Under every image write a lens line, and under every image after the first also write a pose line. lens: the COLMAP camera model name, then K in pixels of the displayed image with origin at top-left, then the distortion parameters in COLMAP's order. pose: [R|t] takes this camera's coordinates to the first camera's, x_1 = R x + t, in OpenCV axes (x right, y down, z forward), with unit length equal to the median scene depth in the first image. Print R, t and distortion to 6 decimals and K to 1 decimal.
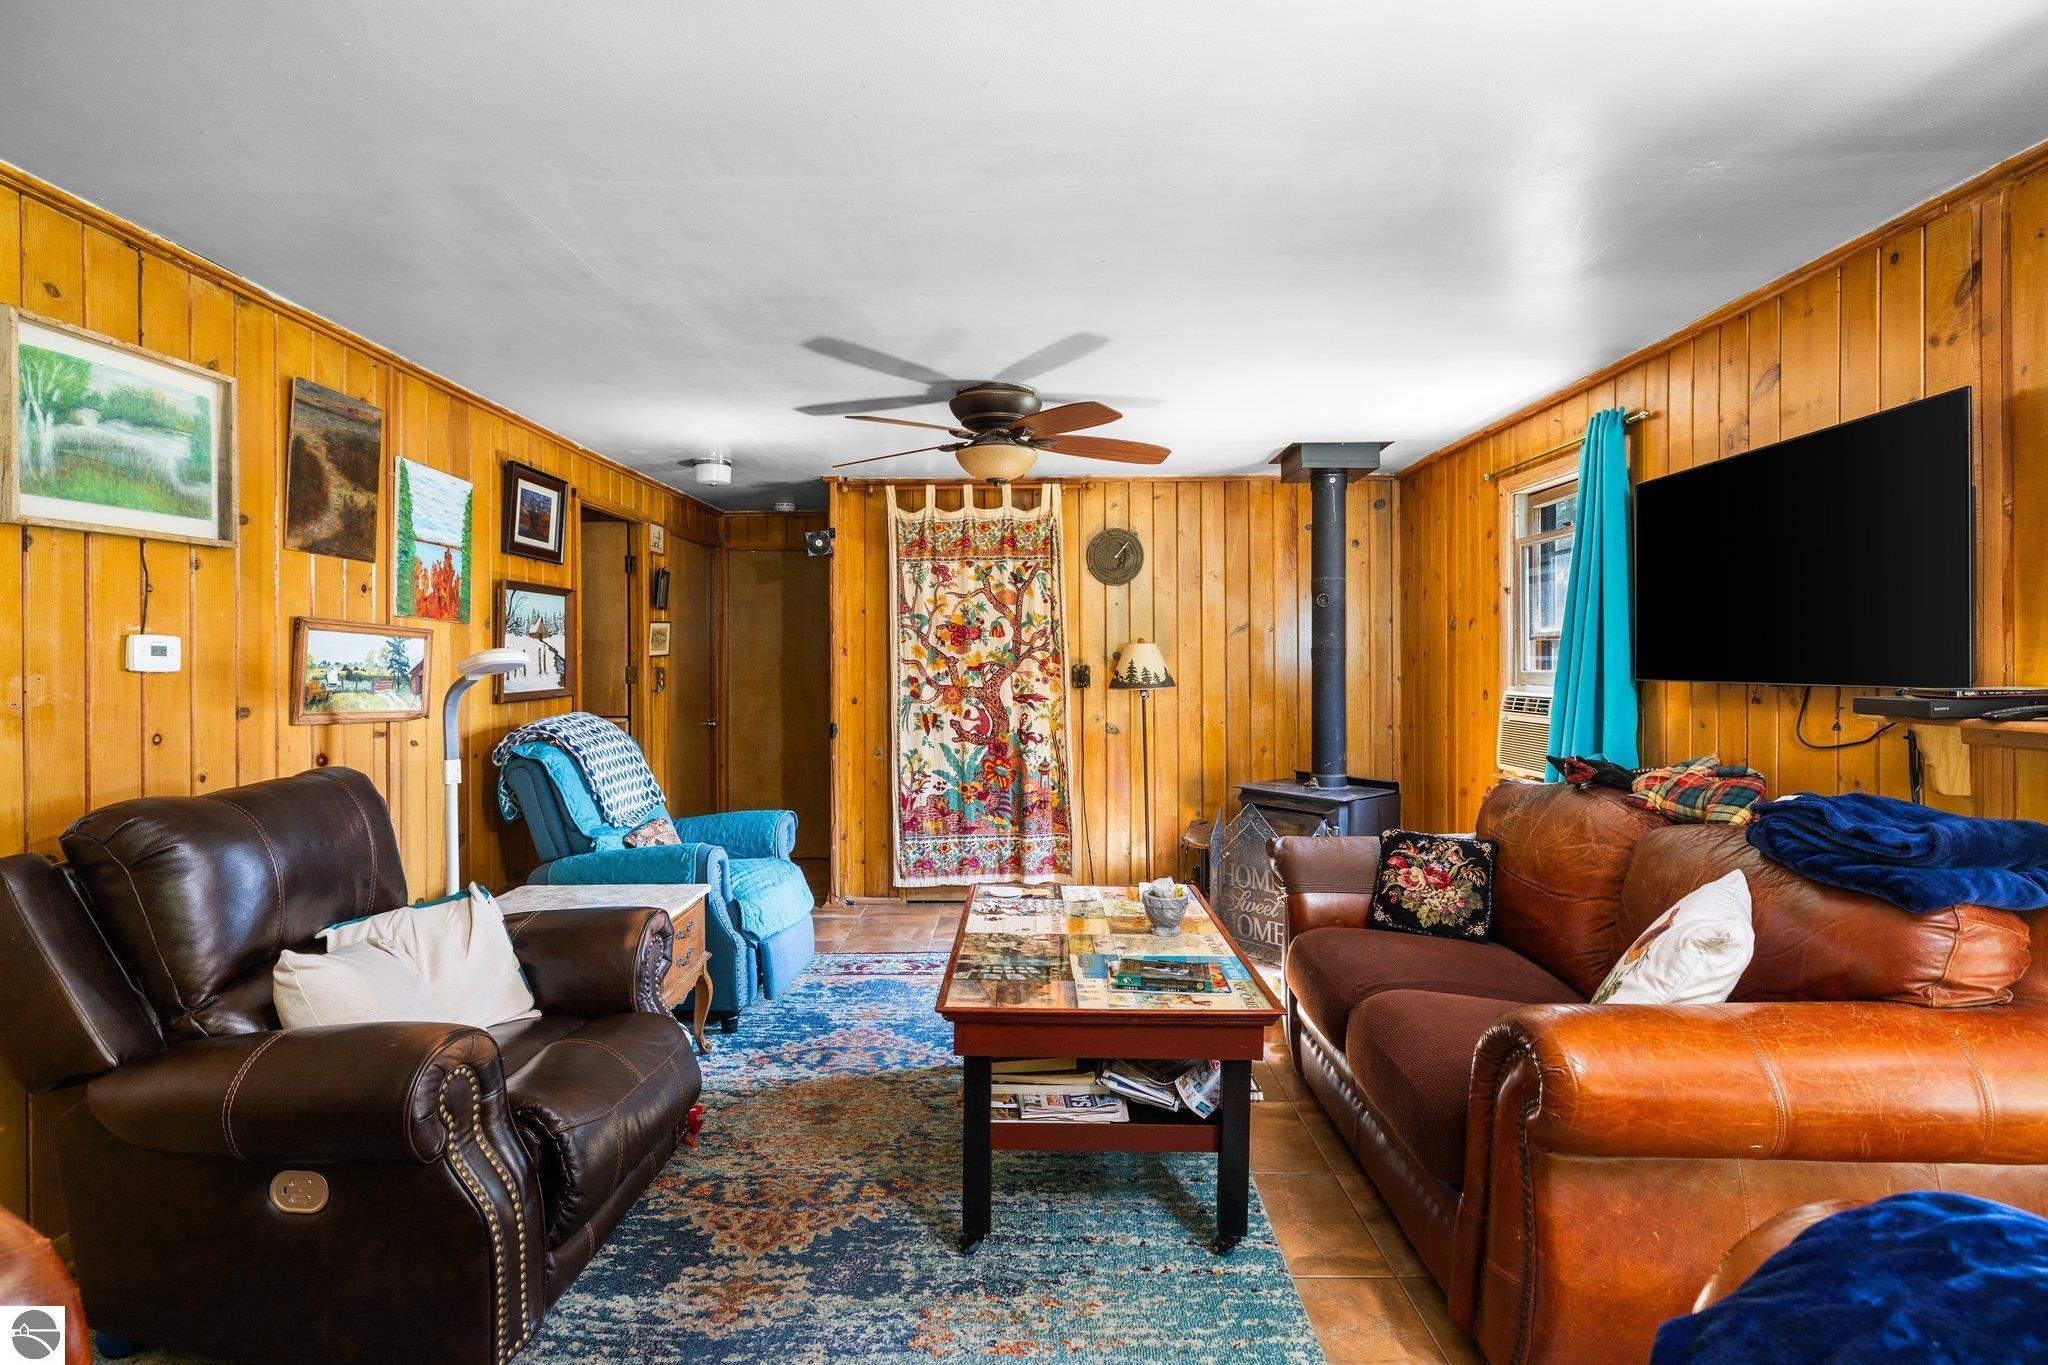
lens RADIAL K [[953.3, 0, 1018.0], [0, 953.3, 667.3], [0, 0, 1]] dist [-0.004444, -0.000315]
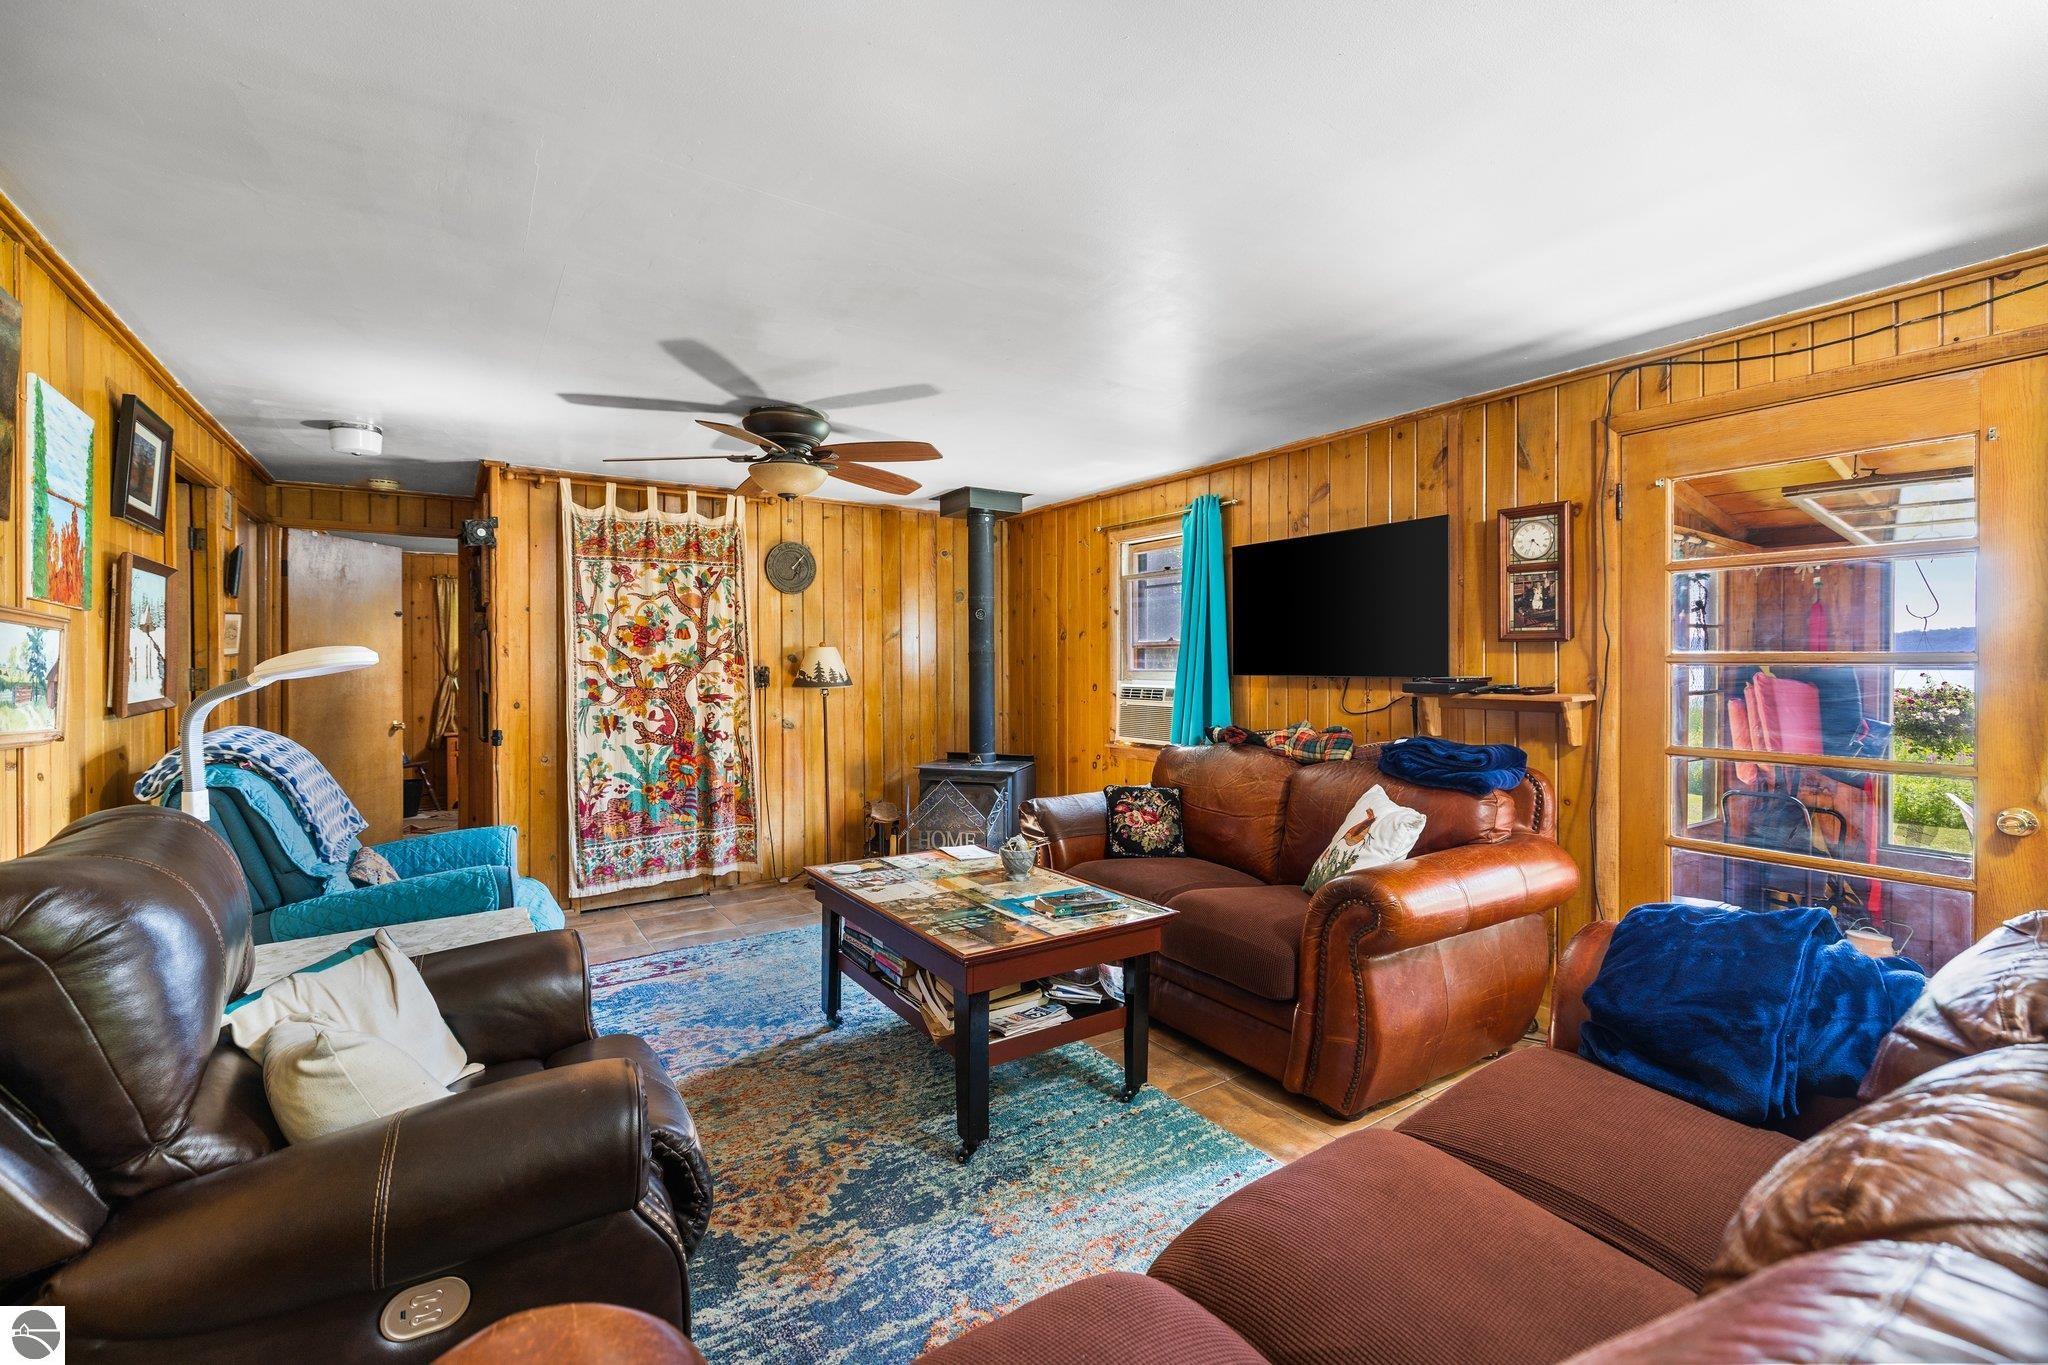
lens RADIAL K [[861.9, 0, 1018.1], [0, 861.9, 667.9], [0, 0, 1]] dist [0.001125, 0.000357]
pose [[0.825286, -0.002611, 0.564709, -0.316300], [0.003051, 0.999995, 0.000165, 0.000304], [-0.564706, 0.001587, 0.825290, 0.040324]]
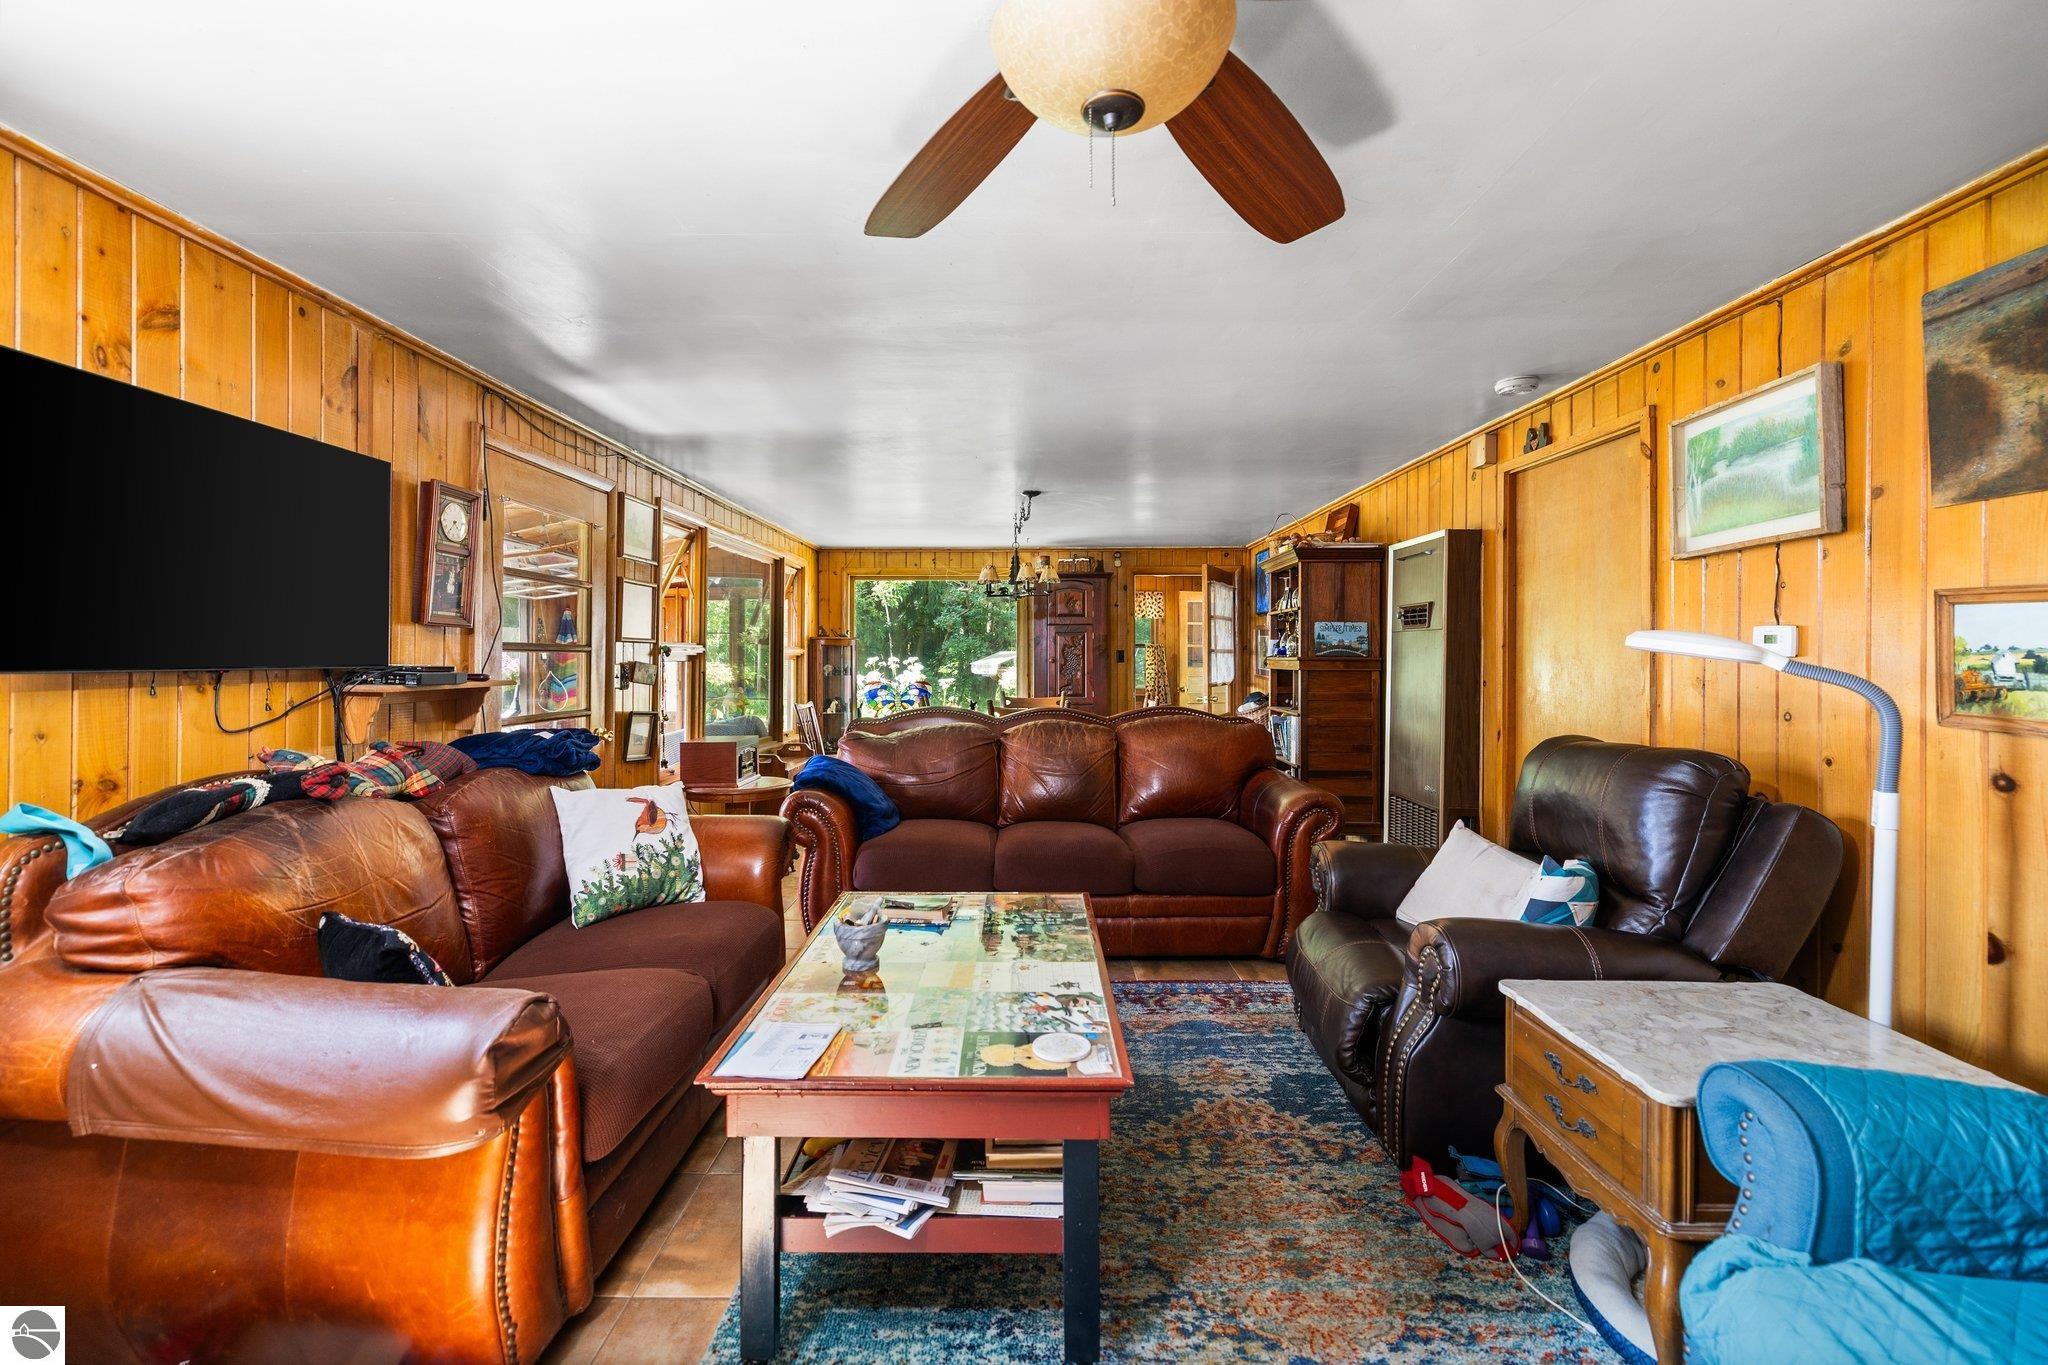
lens RADIAL K [[867.2, 0, 1016.1], [0, 867.2, 653.4], [0, 0, 1]] dist [0.001886, 0.000115]
pose [[-0.999999, -0.000900, -0.000748, 0.010658], [-0.000900, 0.999999, 0.000465, 0.000250], [0.000748, 0.000465, -1.000000, 1.152662]]
